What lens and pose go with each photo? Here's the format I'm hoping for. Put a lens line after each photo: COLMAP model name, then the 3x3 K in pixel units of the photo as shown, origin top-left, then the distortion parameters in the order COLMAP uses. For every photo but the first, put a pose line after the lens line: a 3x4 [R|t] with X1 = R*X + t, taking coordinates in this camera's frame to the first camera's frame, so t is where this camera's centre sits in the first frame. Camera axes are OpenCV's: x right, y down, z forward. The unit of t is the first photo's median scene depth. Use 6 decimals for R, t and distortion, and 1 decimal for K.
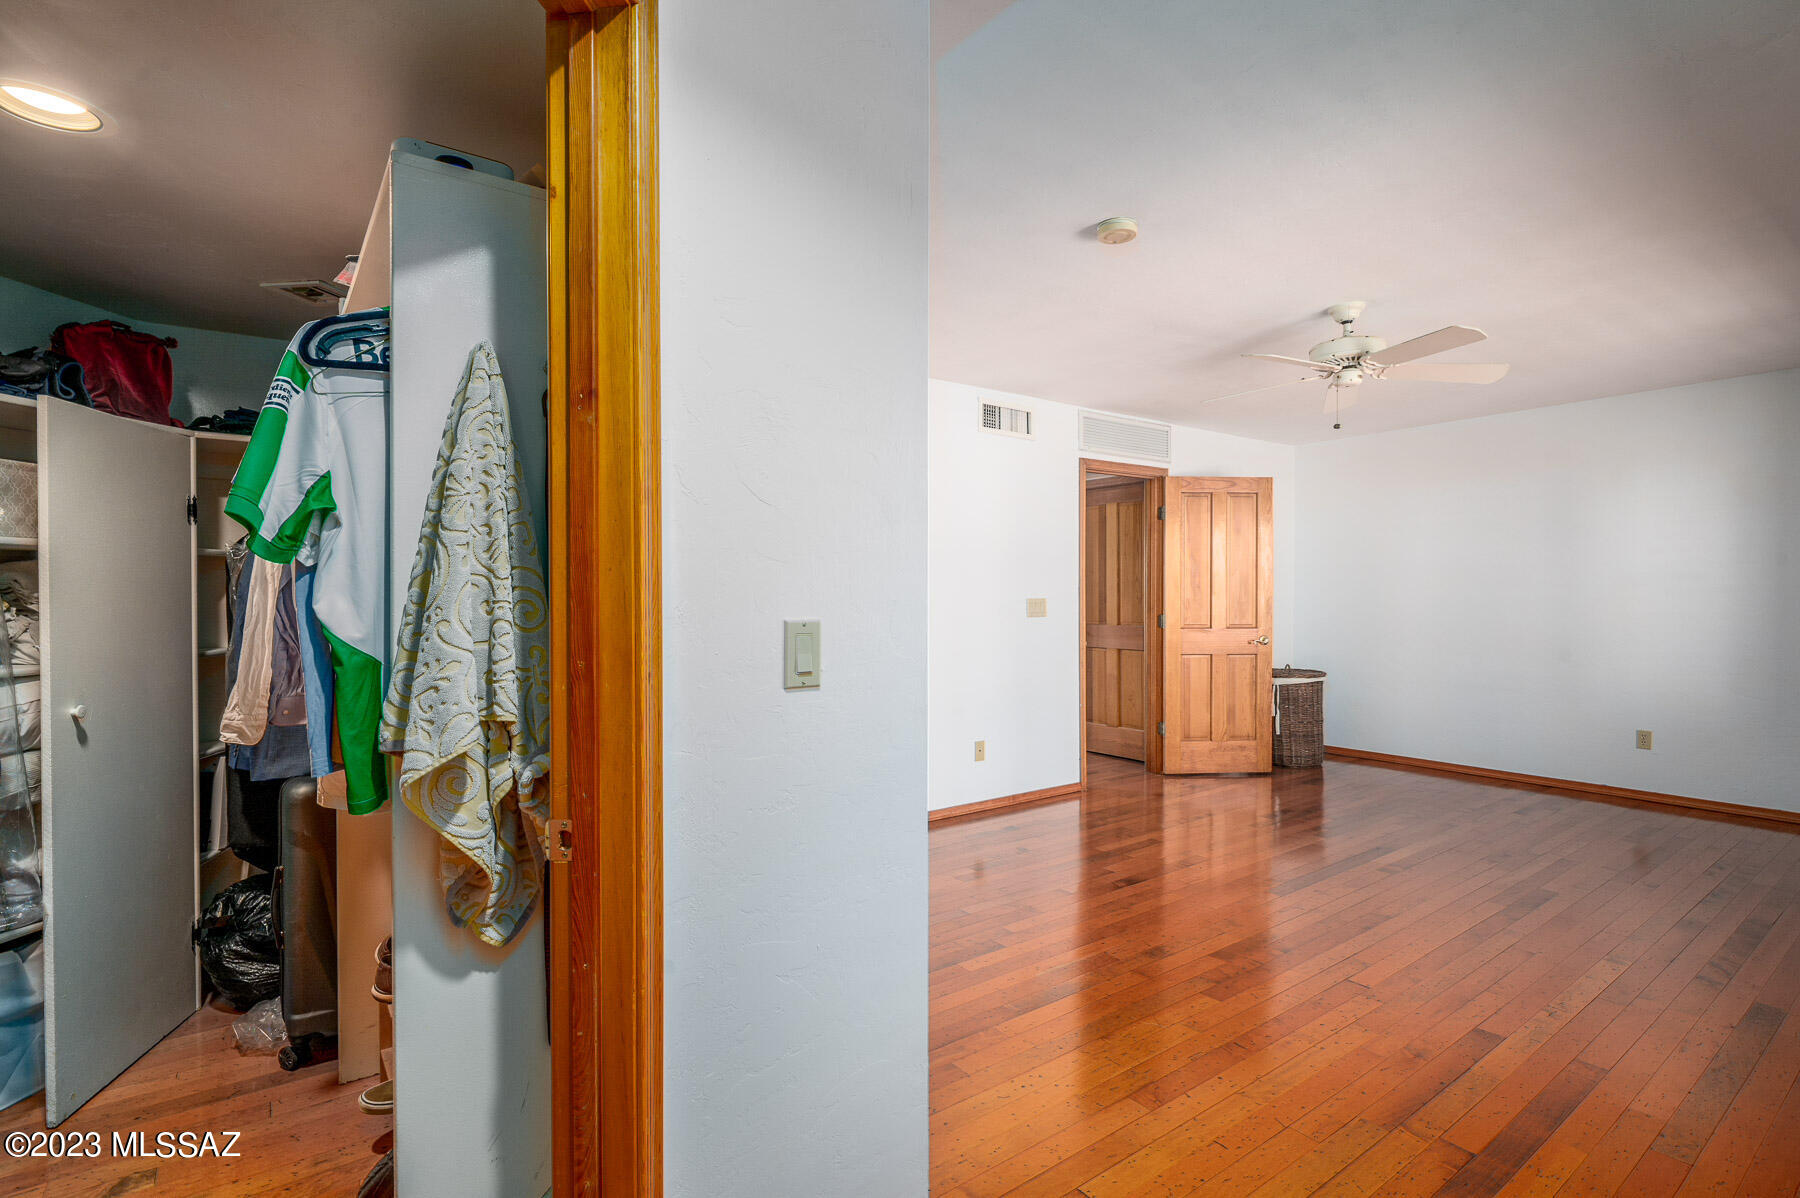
lens RADIAL K [[869.5, 0, 894.0], [0, 869.5, 596.3], [0, 0, 1]] dist [0.000201, -0.000696]
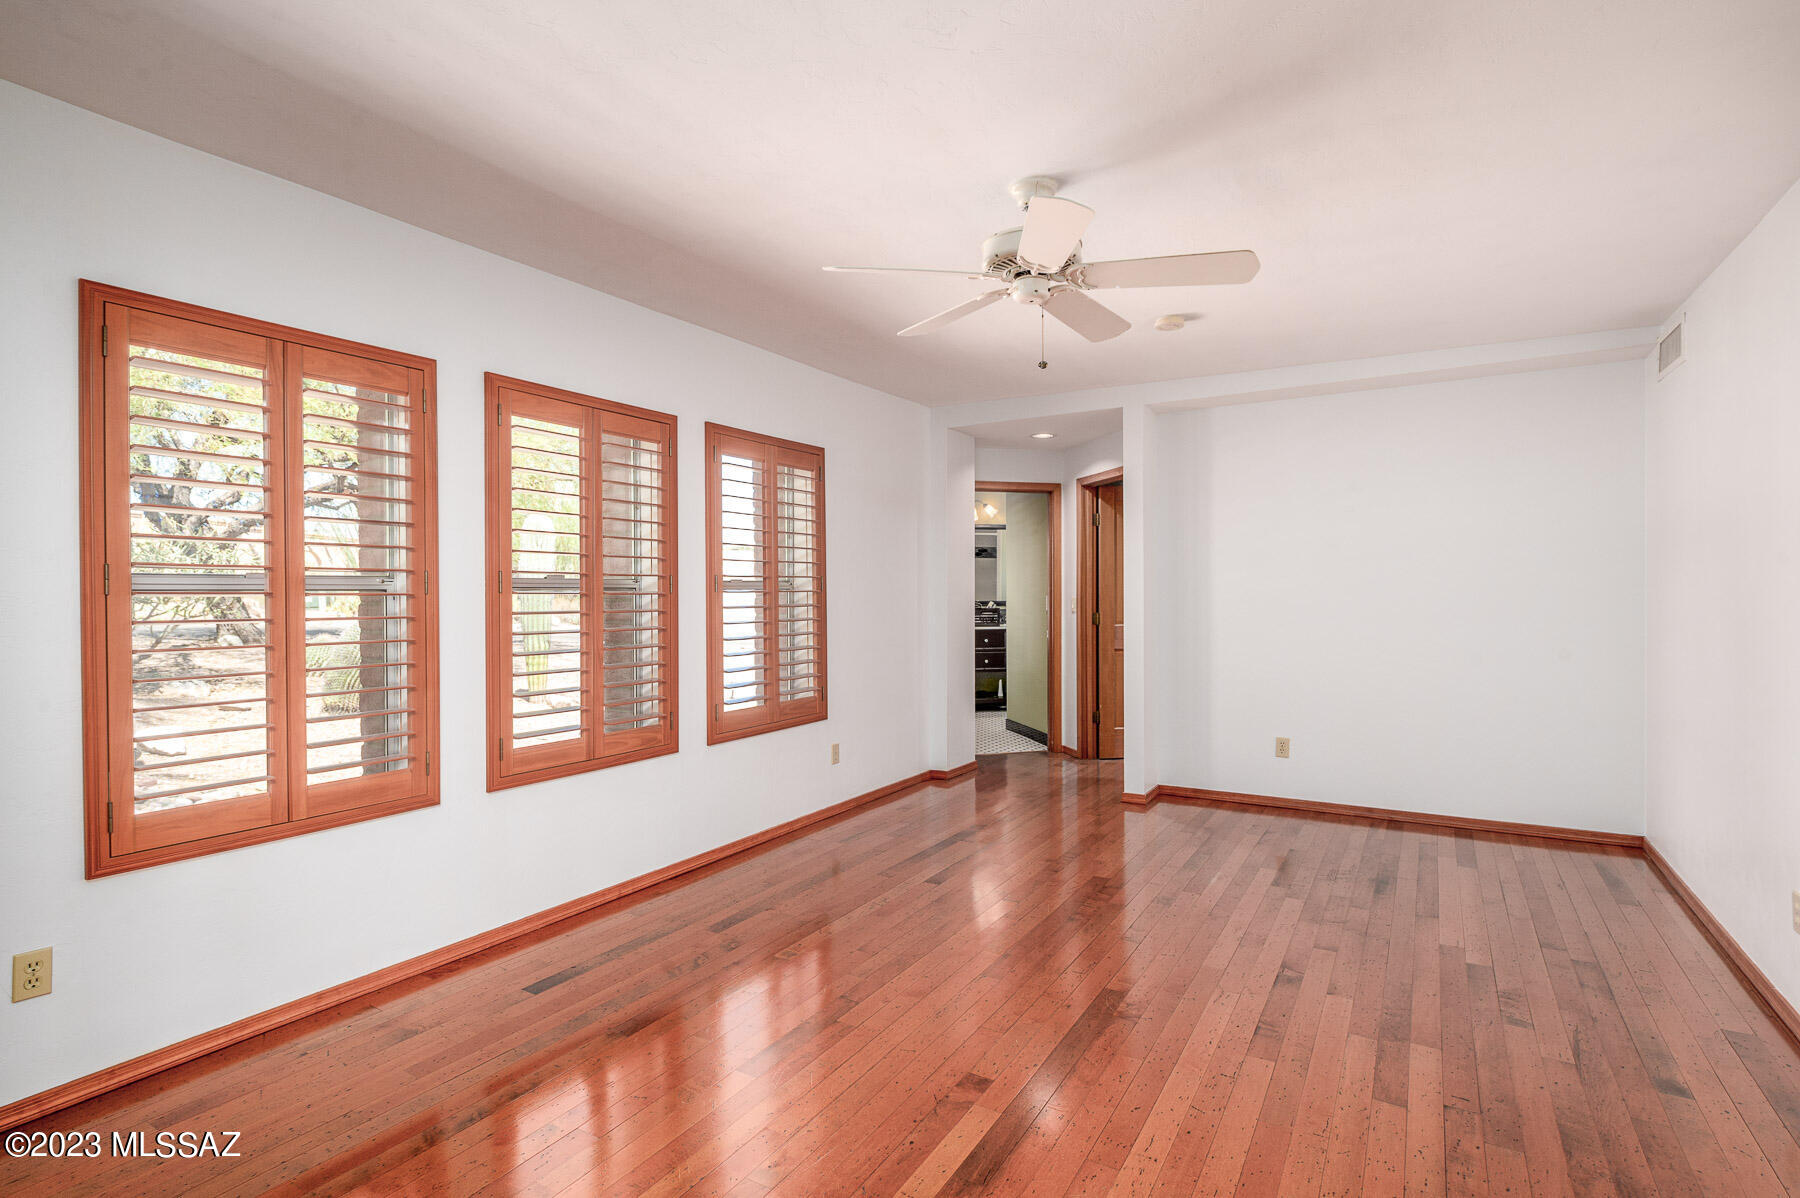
lens RADIAL K [[869.5, 0, 894.0], [0, 869.5, 596.3], [0, 0, 1]] dist [0.000201, -0.000696]
pose [[-0.930287, 0.006116, -0.366782, 0.998578], [0.000015, 0.999862, 0.016636, -0.015603], [0.366833, 0.015471, -0.930158, 1.825521]]
